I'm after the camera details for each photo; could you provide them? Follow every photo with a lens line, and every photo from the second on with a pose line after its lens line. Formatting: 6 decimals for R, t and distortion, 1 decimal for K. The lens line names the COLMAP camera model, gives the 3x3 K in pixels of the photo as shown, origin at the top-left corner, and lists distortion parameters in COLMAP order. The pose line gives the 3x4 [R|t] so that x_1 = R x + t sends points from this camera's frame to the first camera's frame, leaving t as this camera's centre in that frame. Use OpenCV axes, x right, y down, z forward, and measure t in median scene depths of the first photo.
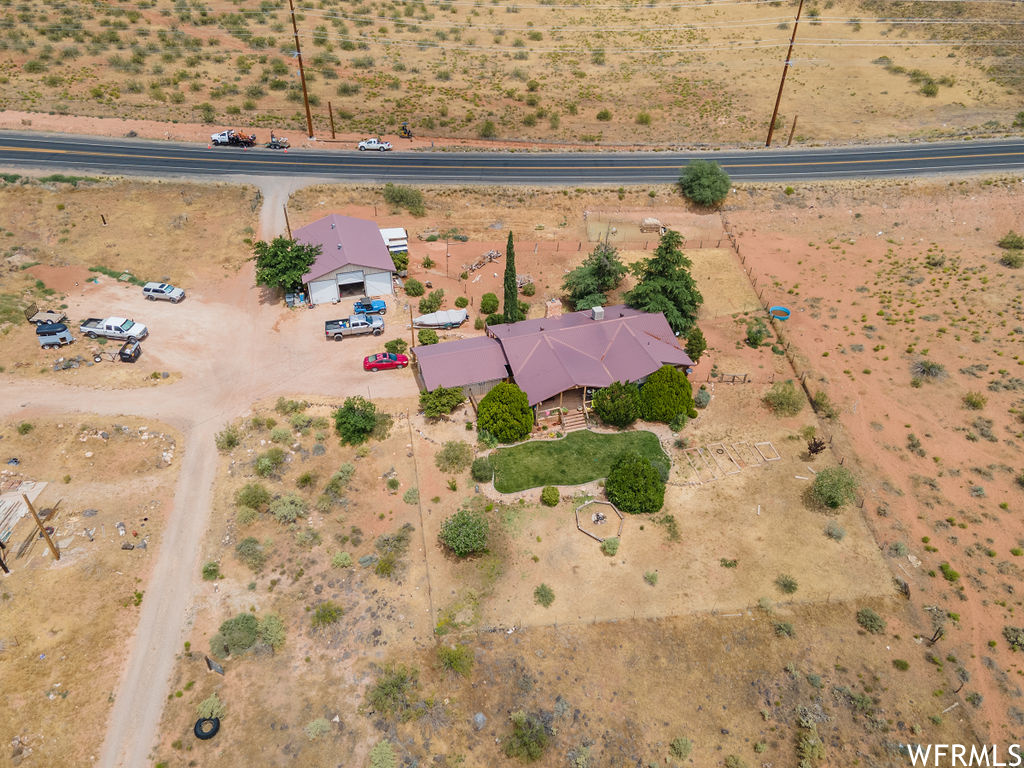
lens RADIAL K [[747.4, 0, 510.0], [0, 747.4, 382.4], [0, 0, 1]] dist [0.037596, 0.021585]
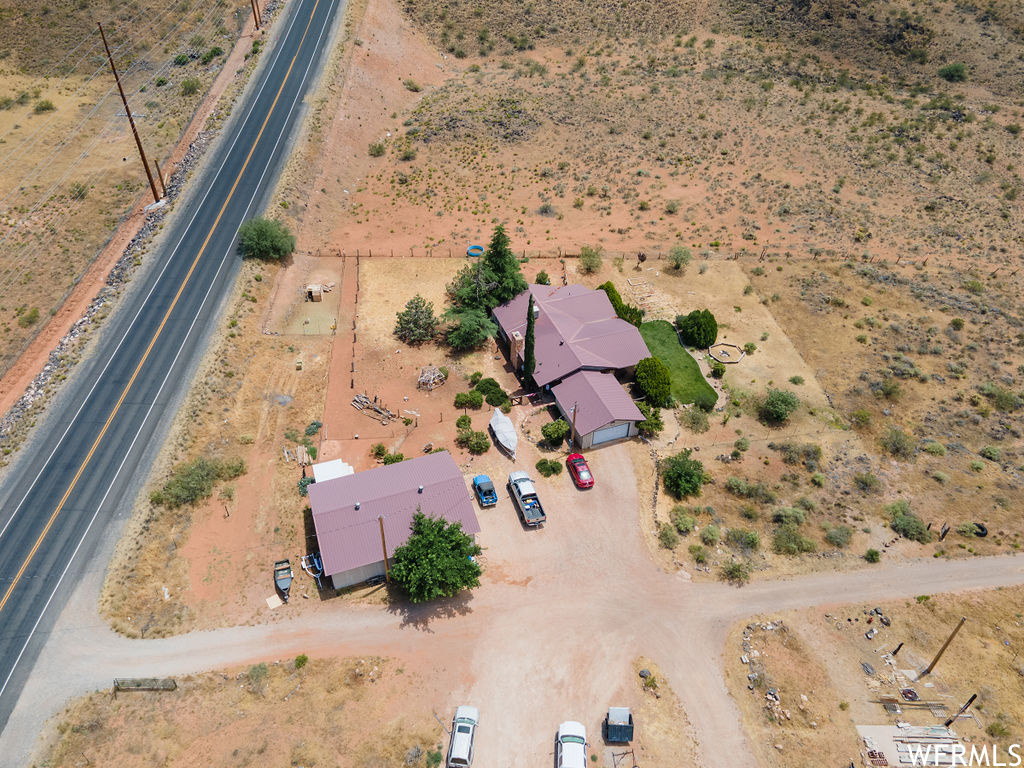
lens RADIAL K [[747.4, 0, 510.0], [0, 747.4, 382.4], [0, 0, 1]] dist [0.037596, 0.021585]
pose [[-0.039521, -0.651016, 0.758034, -0.940856], [0.596135, 0.593465, 0.540761, -0.769634], [-0.801911, 0.473262, 0.364639, 0.763016]]
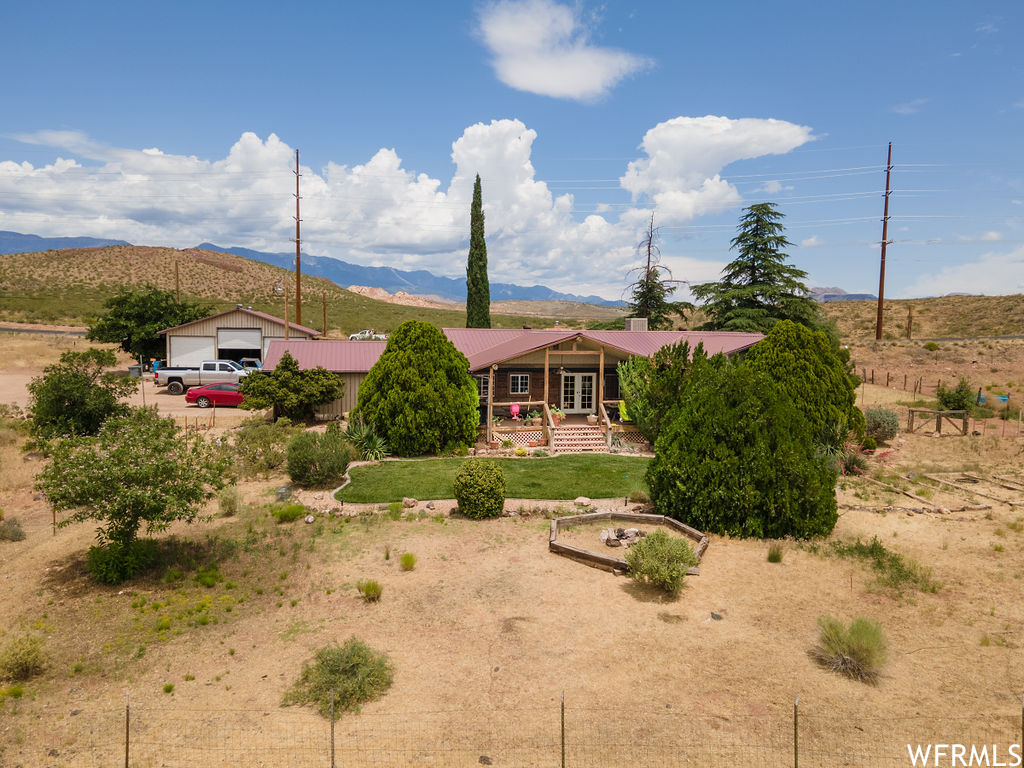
lens RADIAL K [[747.4, 0, 510.0], [0, 747.4, 382.4], [0, 0, 1]] dist [0.037596, 0.021585]
pose [[0.994650, 0.008184, -0.102979, 0.095532], [-0.063486, 0.834819, -0.546852, 0.275241], [0.081494, 0.550464, 0.830872, 0.654772]]
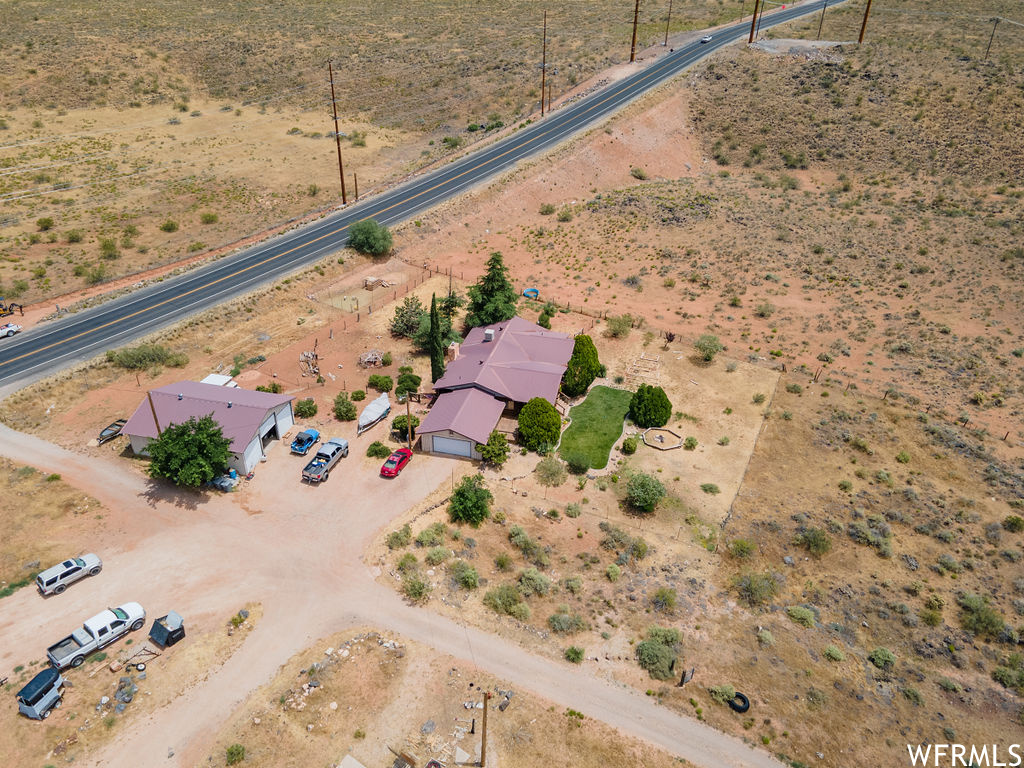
lens RADIAL K [[747.4, 0, 510.0], [0, 747.4, 382.4], [0, 0, 1]] dist [0.037596, 0.021585]
pose [[0.534774, -0.438342, 0.722408, -0.855352], [0.509969, 0.849099, 0.137704, -0.200415], [-0.673757, 0.294765, 0.677617, 0.238009]]
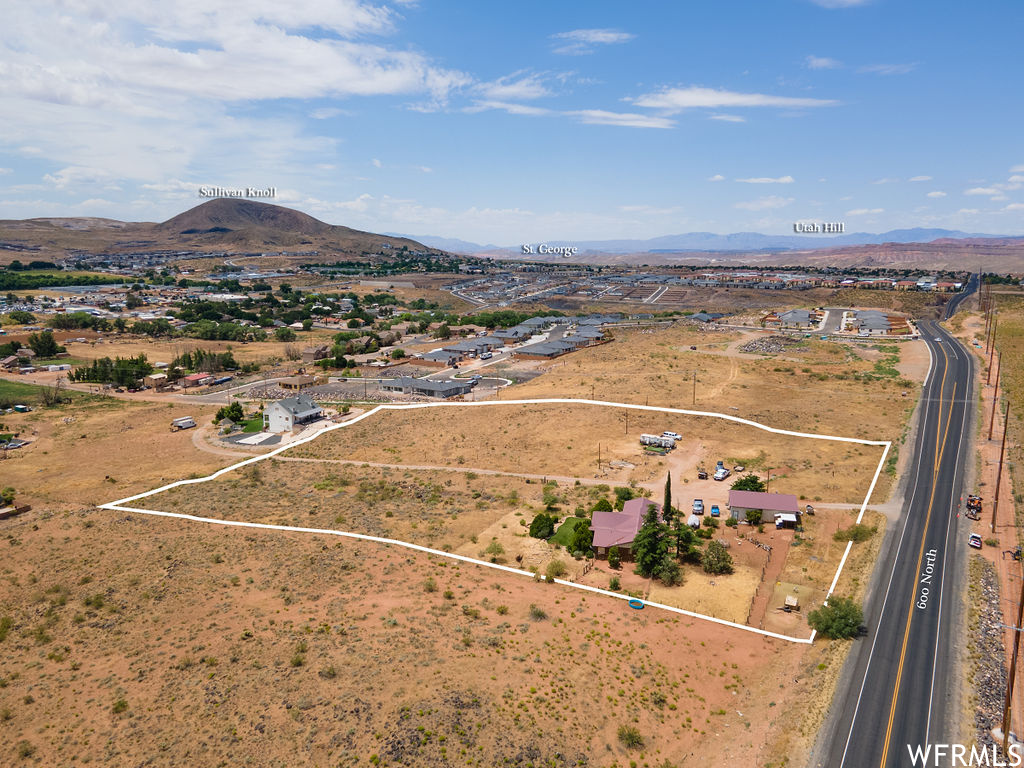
lens RADIAL K [[747.4, 0, 510.0], [0, 747.4, 382.4], [0, 0, 1]] dist [0.037596, 0.021585]
pose [[-0.511844, 0.141767, -0.847300, 2.018681], [-0.529974, 0.724136, 0.441310, -1.108536], [0.676124, 0.674929, -0.295512, 1.241962]]
